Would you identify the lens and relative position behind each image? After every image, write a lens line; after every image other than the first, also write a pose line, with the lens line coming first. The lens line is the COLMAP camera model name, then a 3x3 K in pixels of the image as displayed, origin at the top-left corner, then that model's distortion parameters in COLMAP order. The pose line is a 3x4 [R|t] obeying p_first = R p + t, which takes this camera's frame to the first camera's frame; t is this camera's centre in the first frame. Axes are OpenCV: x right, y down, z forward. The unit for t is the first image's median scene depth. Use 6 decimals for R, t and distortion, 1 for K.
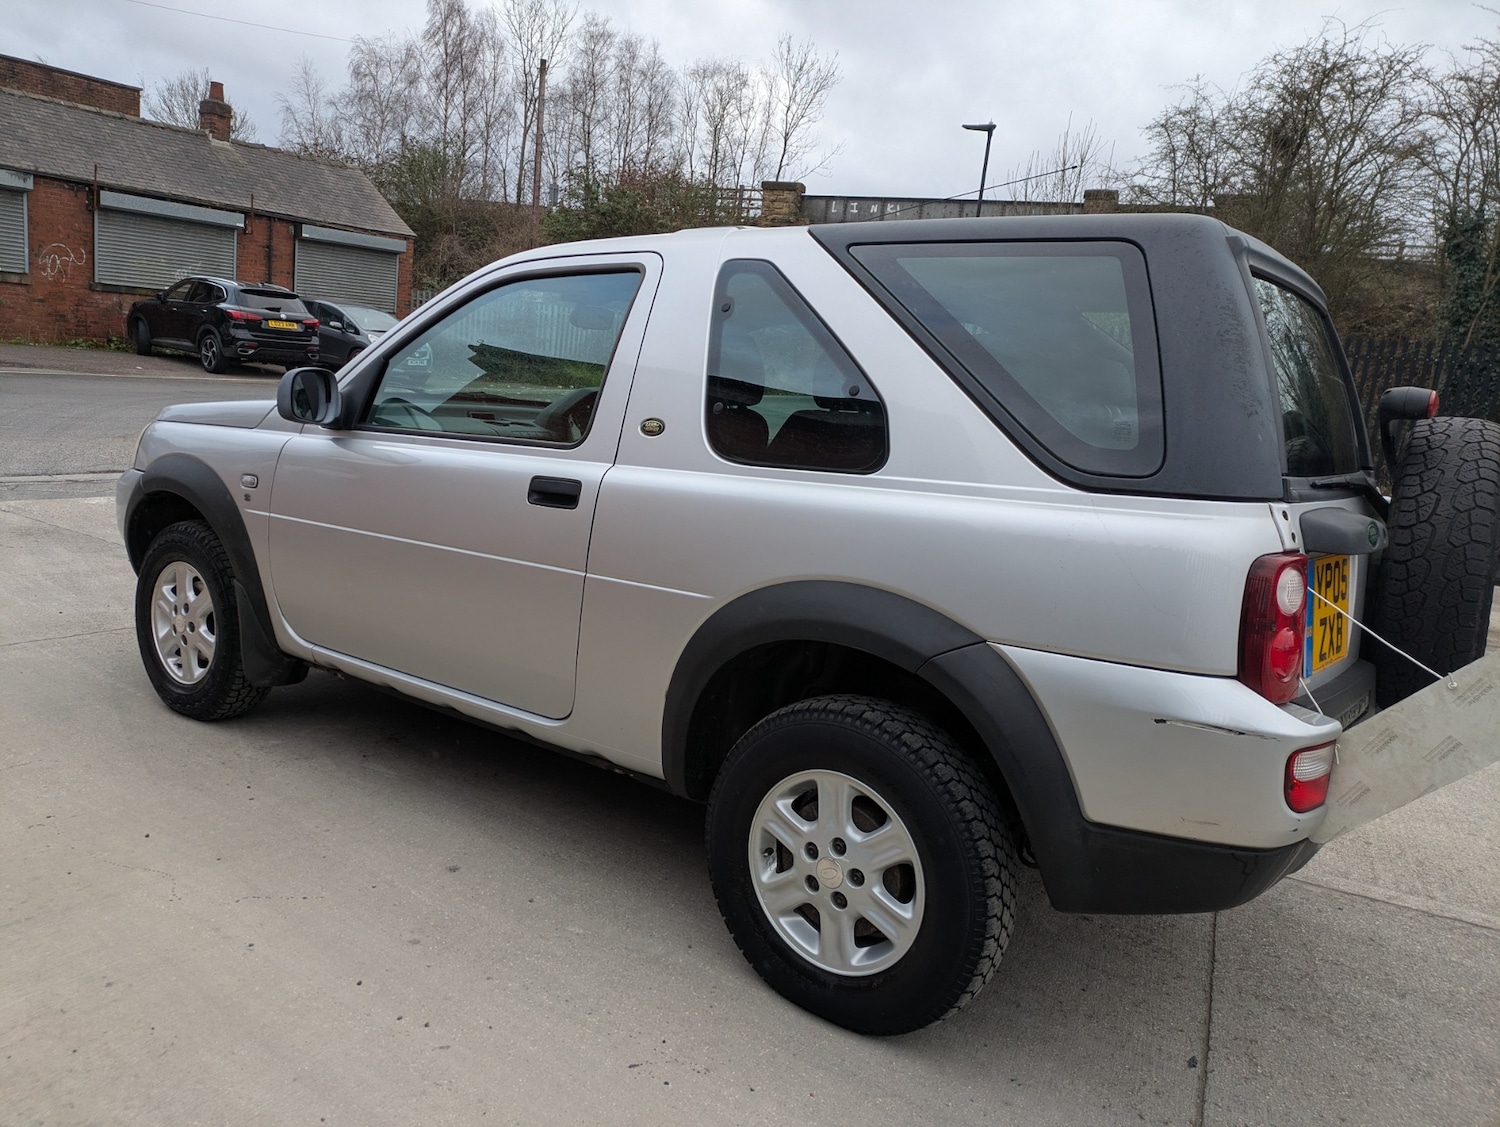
lens RADIAL K [[1095.3, 0, 728.0], [0, 1095.3, 539.5], [0, 0, 1]] dist [0.053848, -0.035463]
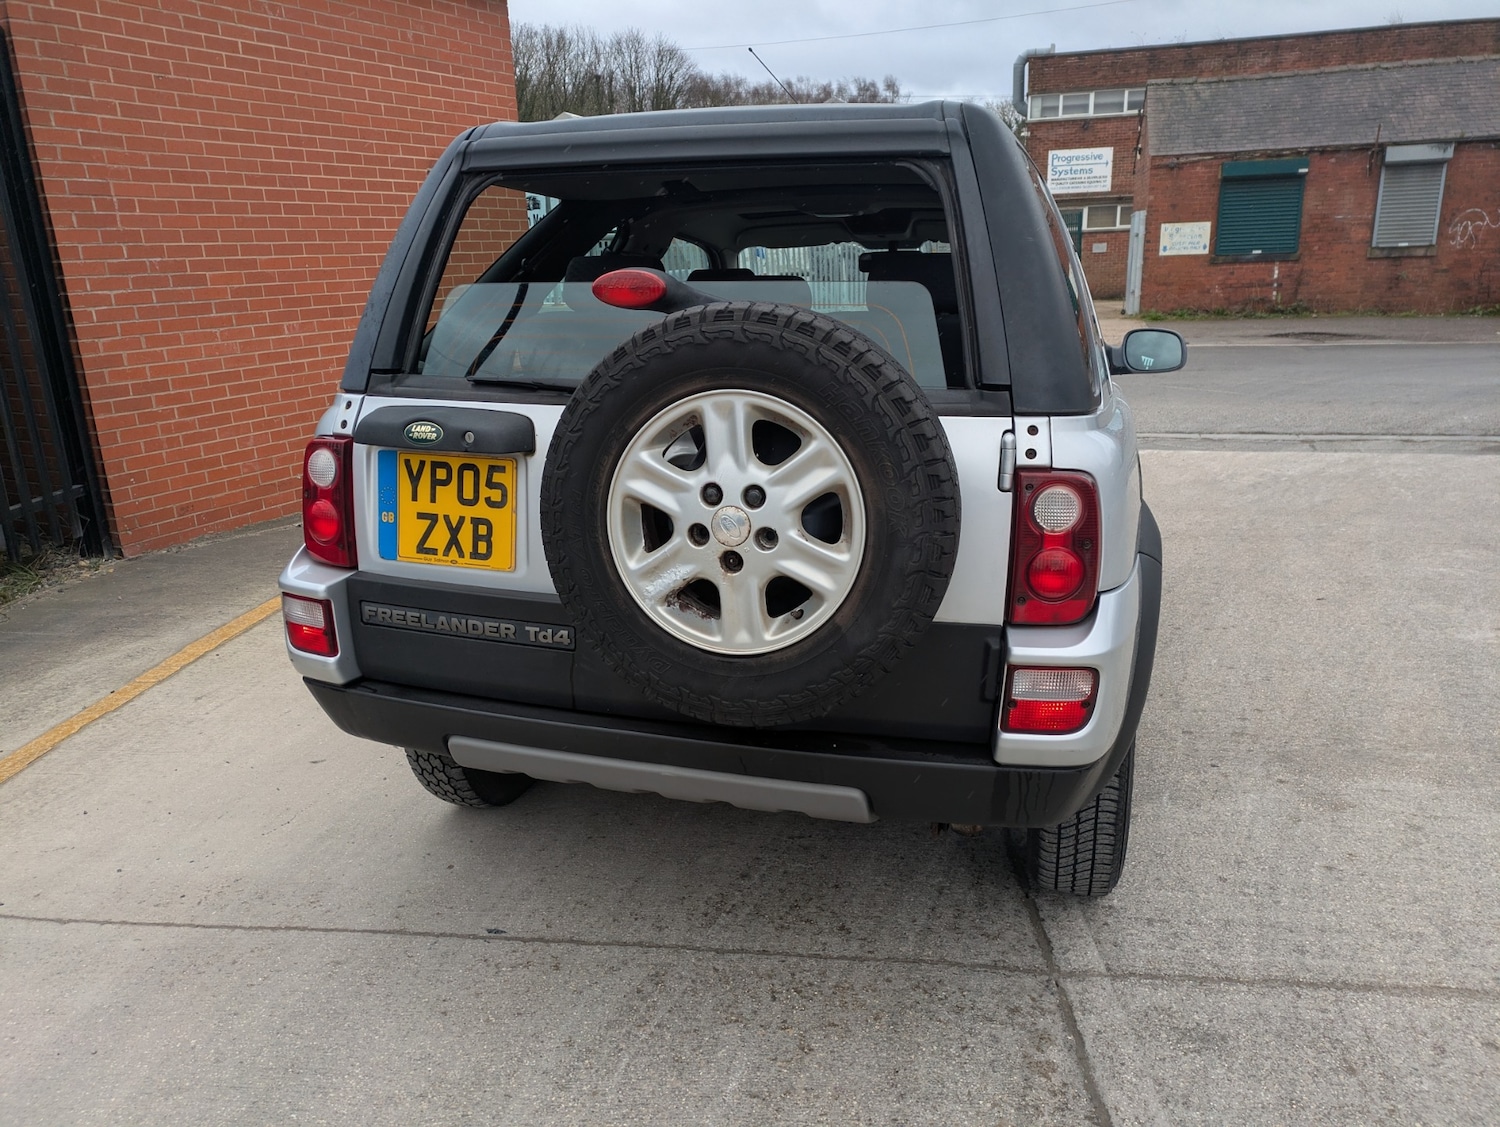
lens RADIAL K [[1095.3, 0, 749.6], [0, 1095.3, 568.7], [0, 0, 1]] dist [0.053848, -0.035463]
pose [[0.330020, 0.145878, -0.932634, 0.206152], [-0.104176, 0.987581, 0.117609, -0.003835], [0.938208, 0.058345, 0.341118, 0.120860]]
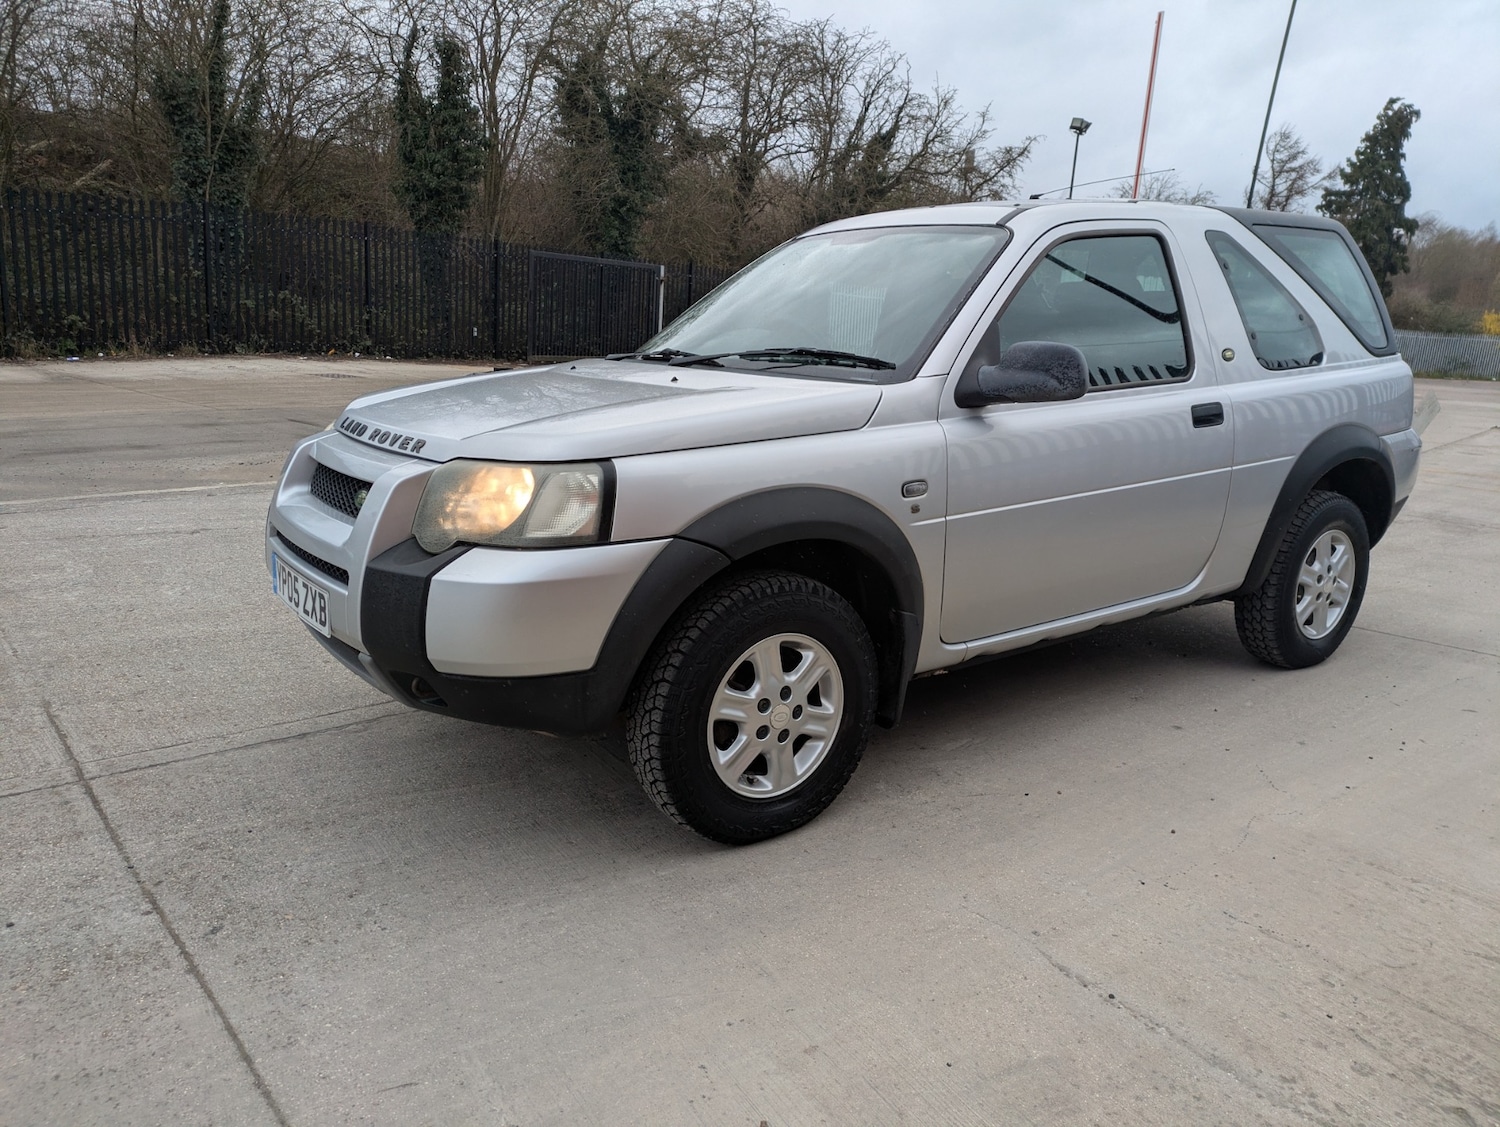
lens RADIAL K [[1109.5, 0, 752.0], [0, 1109.5, 544.1], [0, 0, 1]] dist [0.059075, -0.029906]
pose [[0.302374, -0.272808, 0.913316, -0.266648], [0.144131, 0.960237, 0.239105, -0.049242], [-0.942229, 0.059338, 0.329671, 0.181174]]
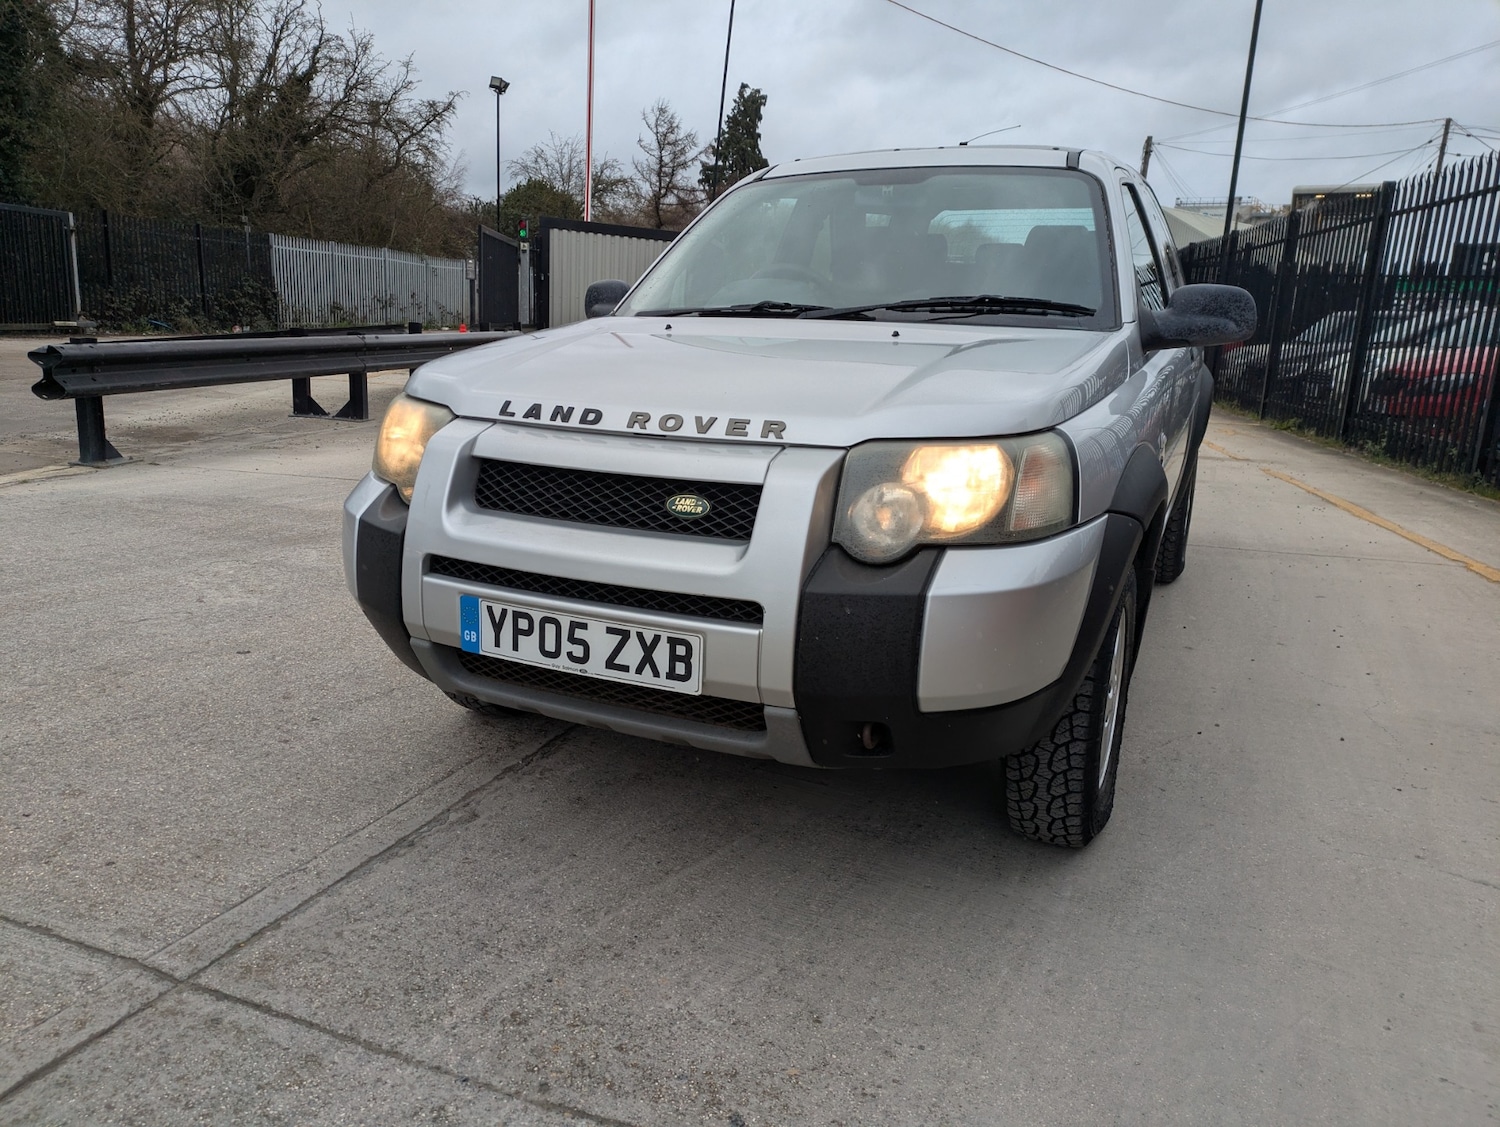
lens RADIAL K [[1109.5, 0, 706.7], [0, 1109.5, 551.1], [0, 0, 1]] dist [0.059075, -0.029906]
pose [[-0.175332, -0.315382, 0.932627, -0.247263], [0.112790, 0.934629, 0.337263, -0.061430], [-0.978027, 0.164324, -0.128299, 0.308665]]
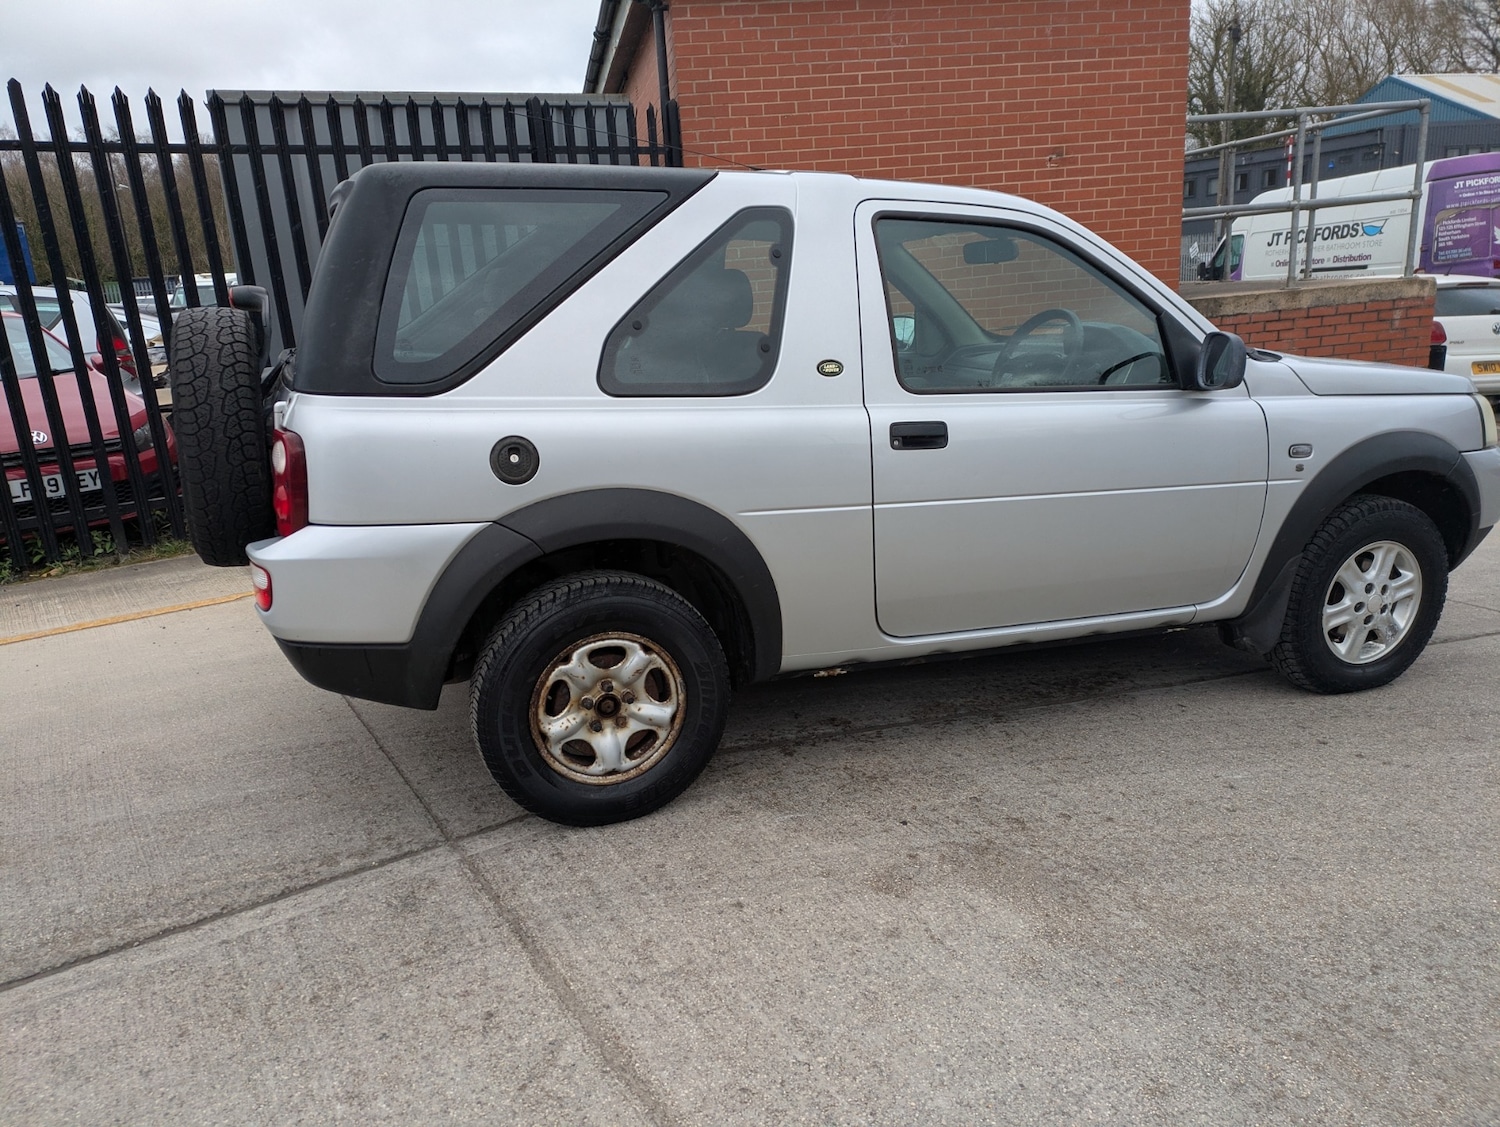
lens RADIAL K [[1095.3, 0, 722.9], [0, 1095.3, 582.1], [0, 0, 1]] dist [0.053848, -0.035463]
pose [[-0.557142, 0.149888, -0.816778, 0.210052], [-0.148014, 0.949901, 0.275282, -0.036534], [0.817120, 0.274266, -0.507044, 0.327384]]
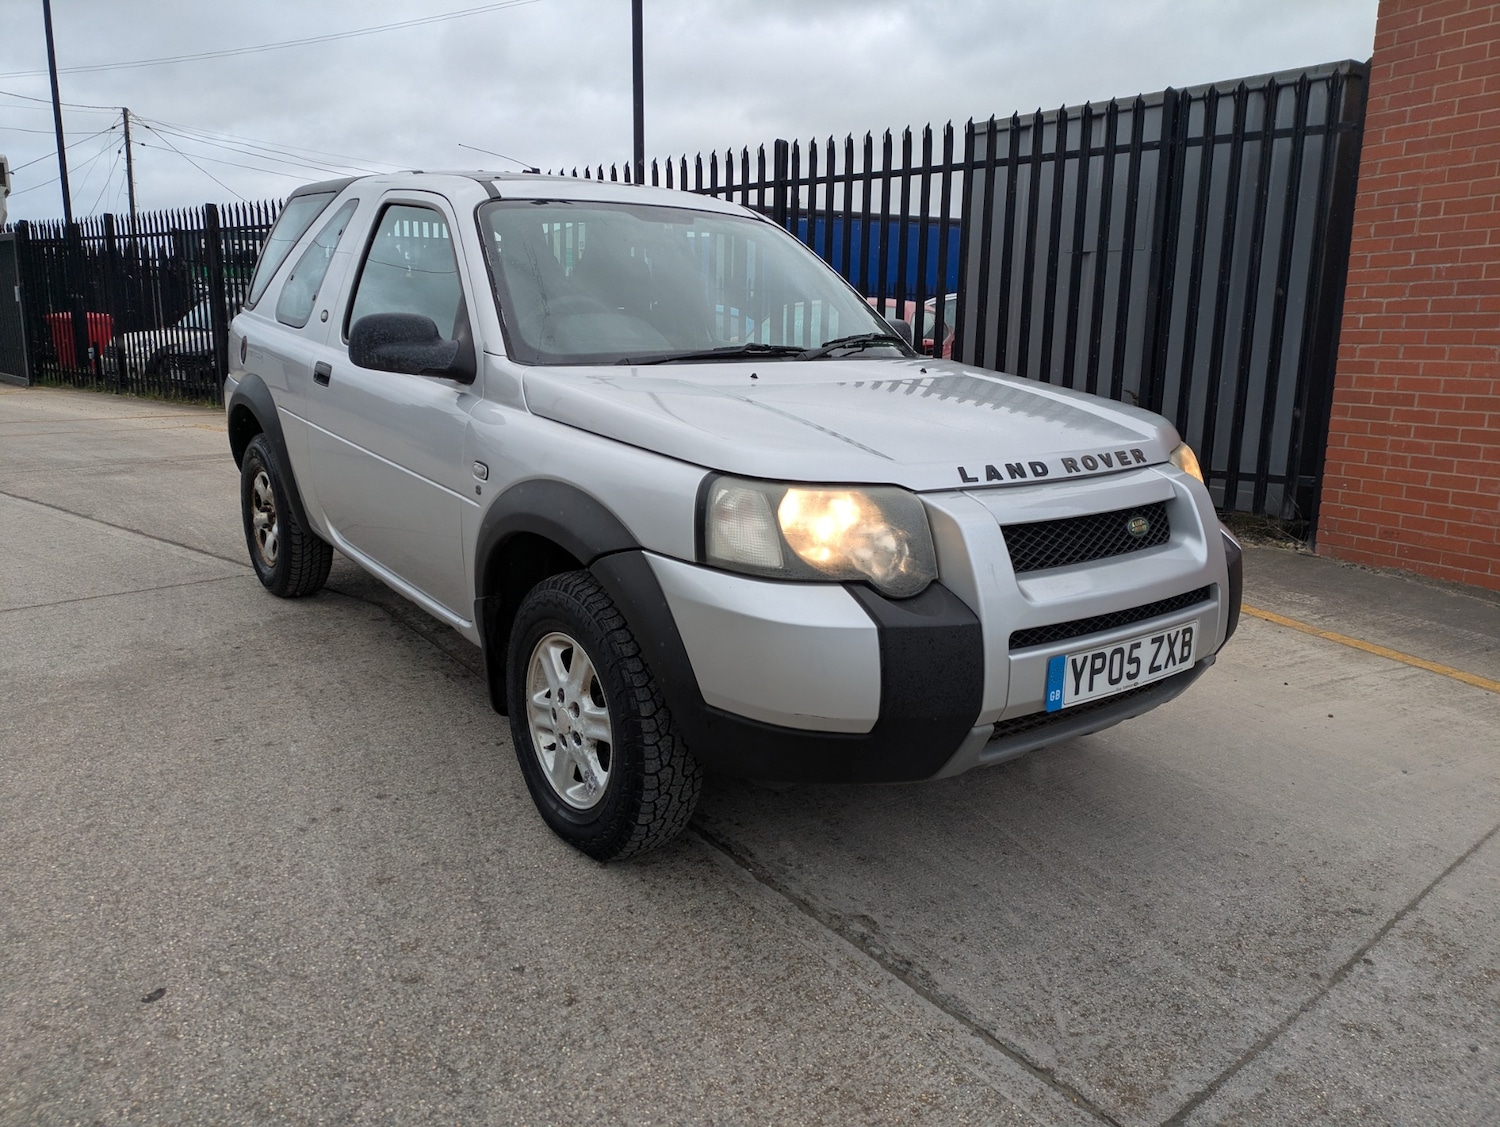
lens RADIAL K [[1095.3, 0, 737.9], [0, 1095.3, 550.5], [0, 0, 1]] dist [0.053848, -0.035463]
pose [[-0.953587, -0.177398, 0.243315, -0.110805], [-0.072933, 0.920047, 0.384959, -0.076230], [-0.292153, 0.349346, -0.890283, 0.449826]]
